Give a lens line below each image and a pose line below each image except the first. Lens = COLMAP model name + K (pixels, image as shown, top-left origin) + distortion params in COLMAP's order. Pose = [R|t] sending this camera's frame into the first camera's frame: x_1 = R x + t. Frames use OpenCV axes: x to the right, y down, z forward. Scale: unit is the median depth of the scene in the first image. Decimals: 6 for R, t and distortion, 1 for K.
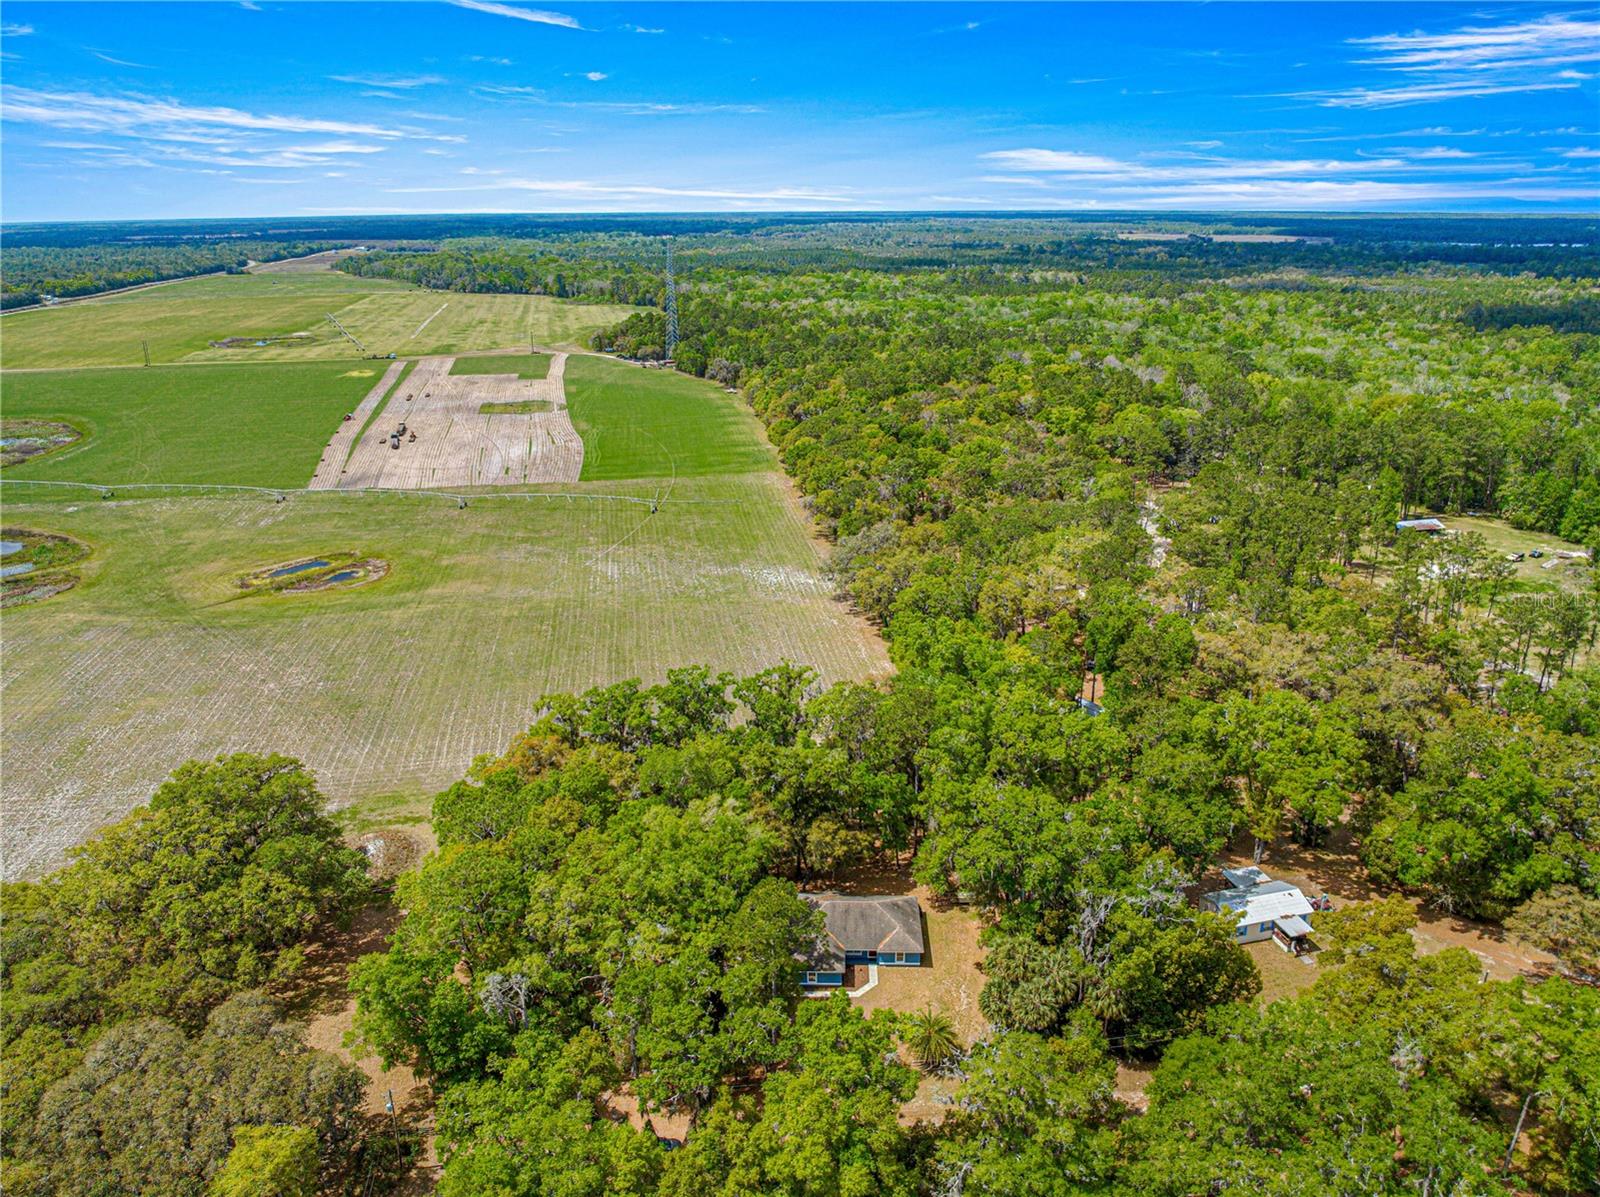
lens RADIAL K [[1126.3, 0, 800.0], [0, 1126.3, 598.5], [0, 0, 1]] dist [-0.013716, -0.011382]
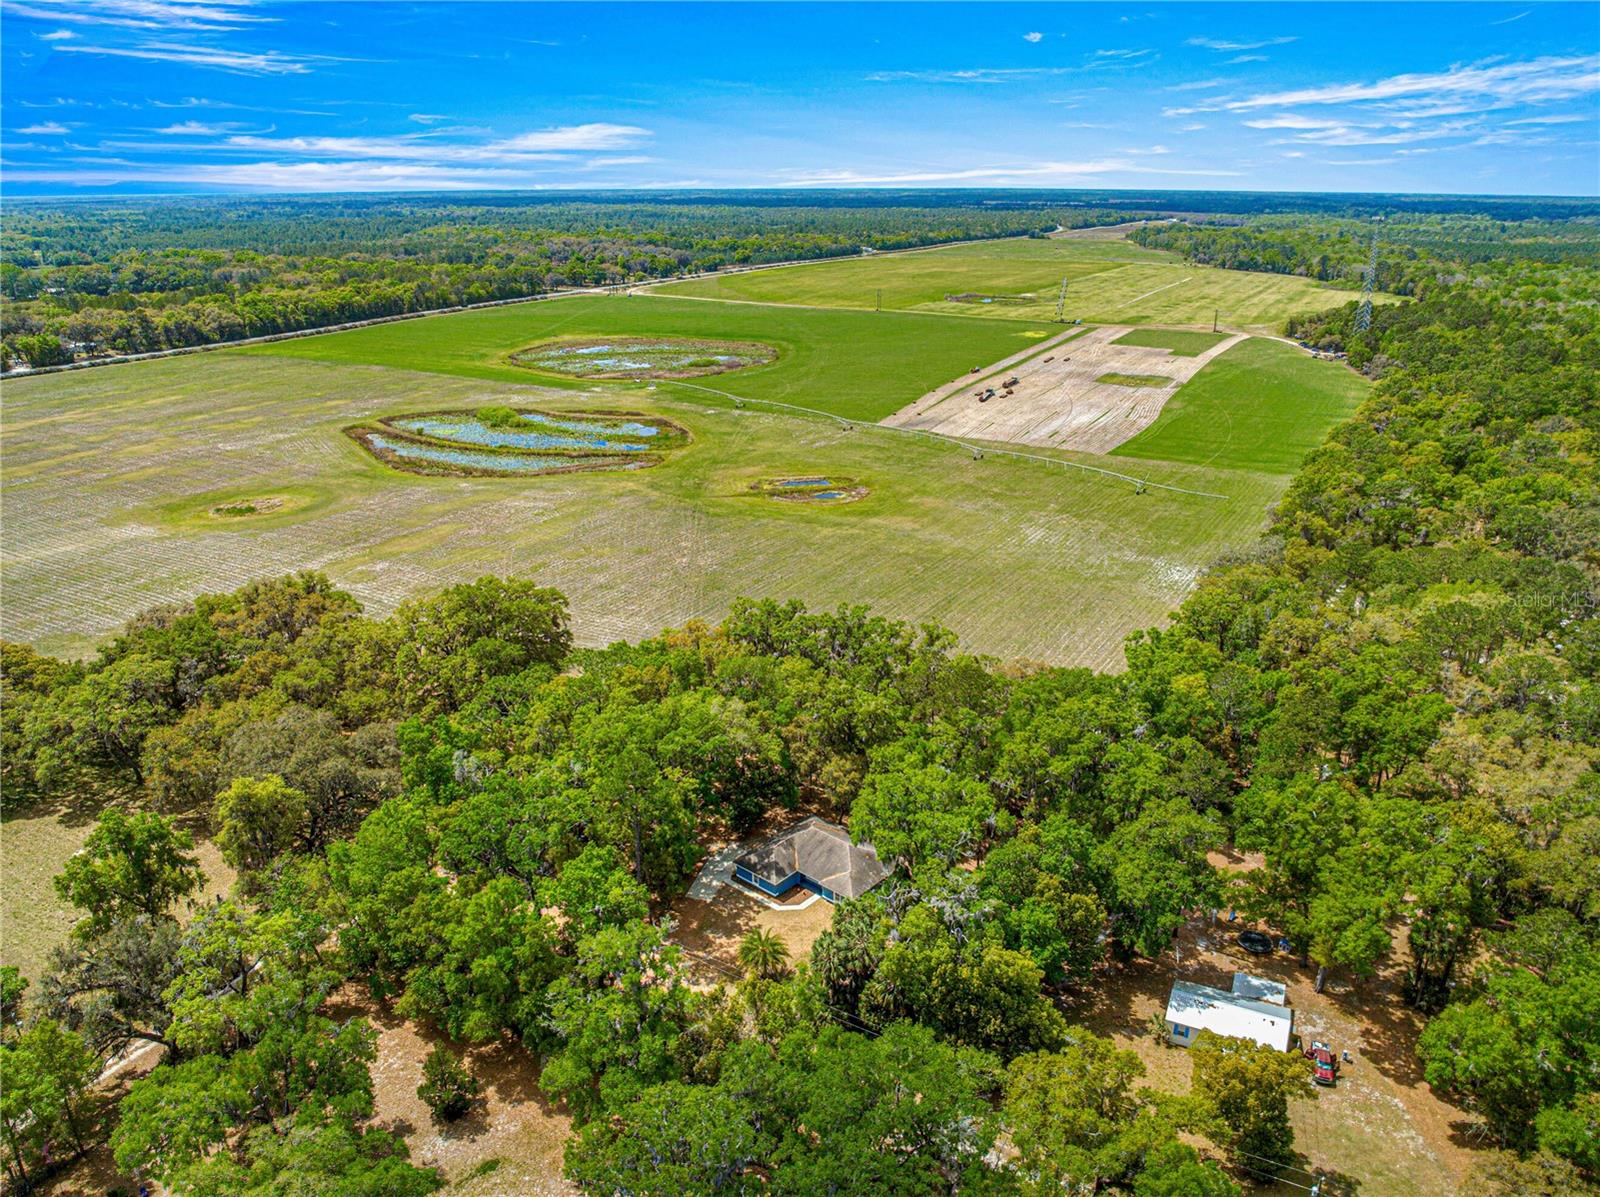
lens RADIAL K [[1104.7, 0, 800.0], [0, 1104.7, 598.5], [0, 0, 1]] dist [-0.023552, -0.002221]
pose [[0.778921, 0.232310, -0.582507, 0.386705], [-0.215770, 0.971424, 0.098889, -0.032759], [0.588834, 0.048661, 0.806788, 0.081825]]
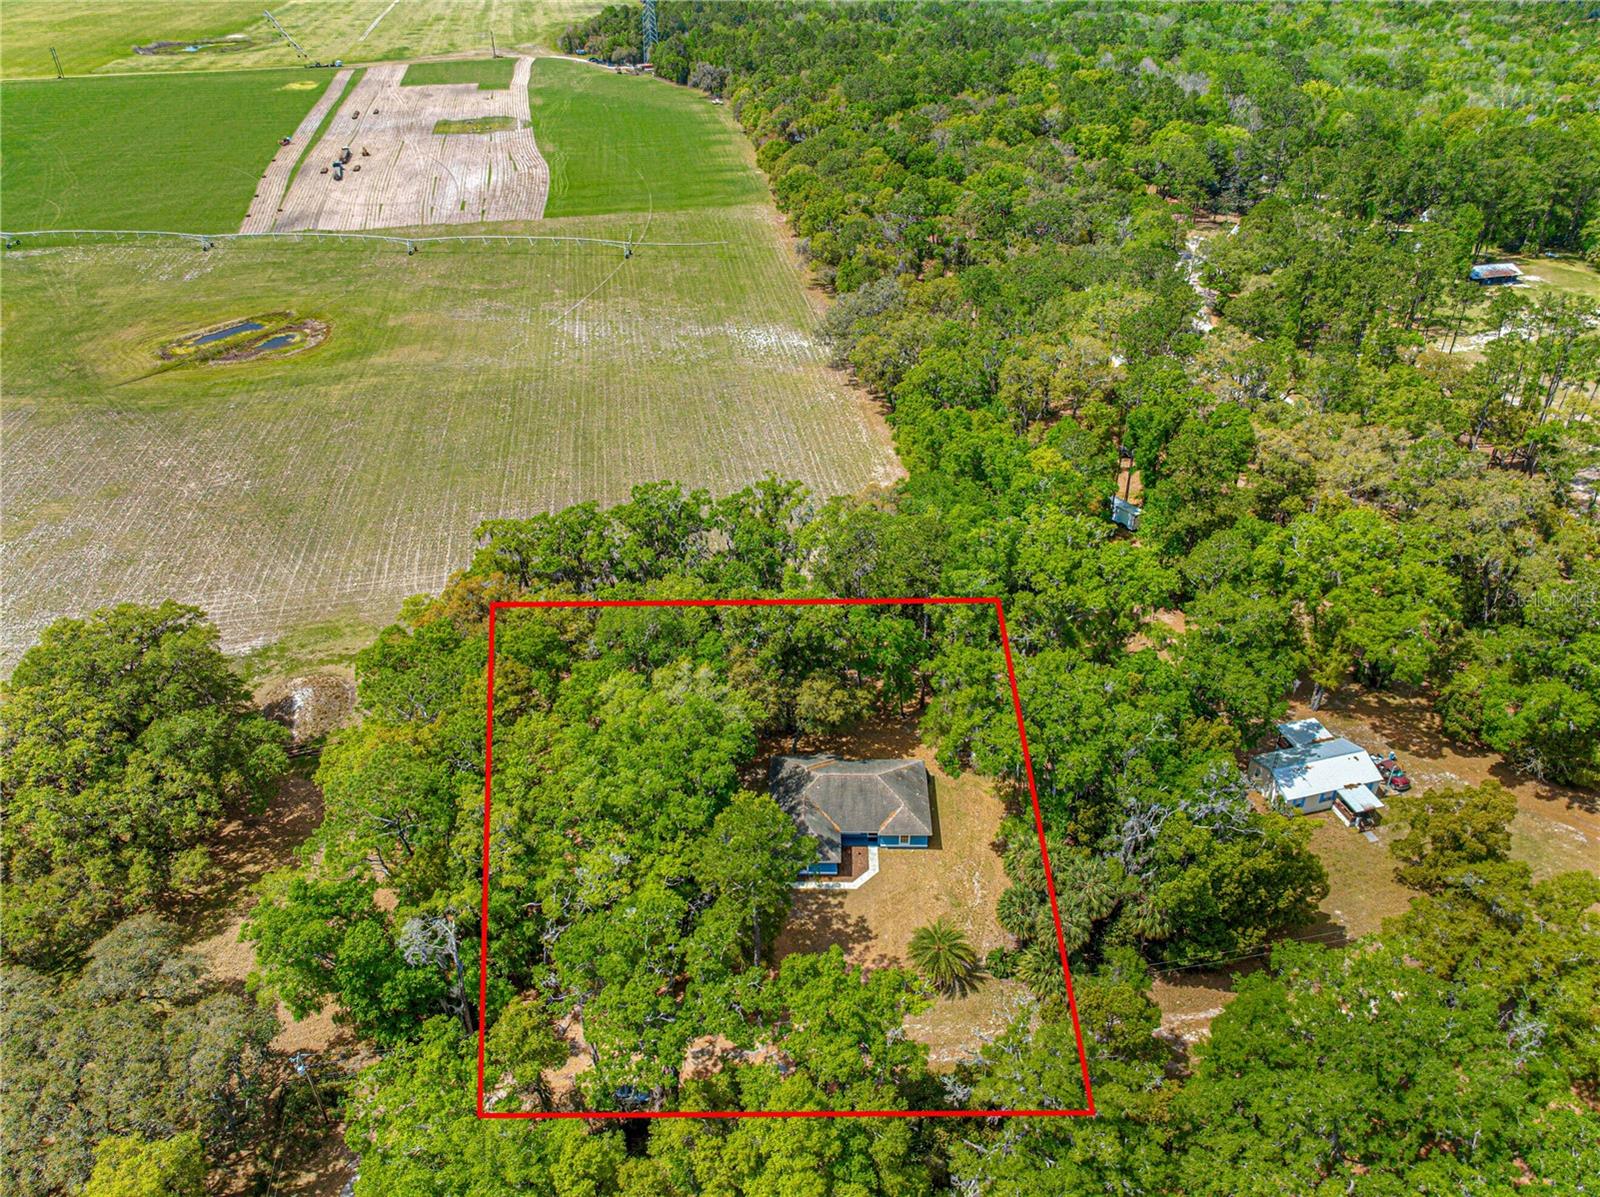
lens RADIAL K [[1139.8, 0, 800.0], [0, 1139.8, 598.5], [0, 0, 1]] dist [-0.046434, 0.031321]
pose [[0.999974, -0.007243, -0.000643, 0.006702], [0.007189, 0.971626, 0.236413, -0.044302], [-0.001088, -0.236412, 0.971652, 0.125694]]
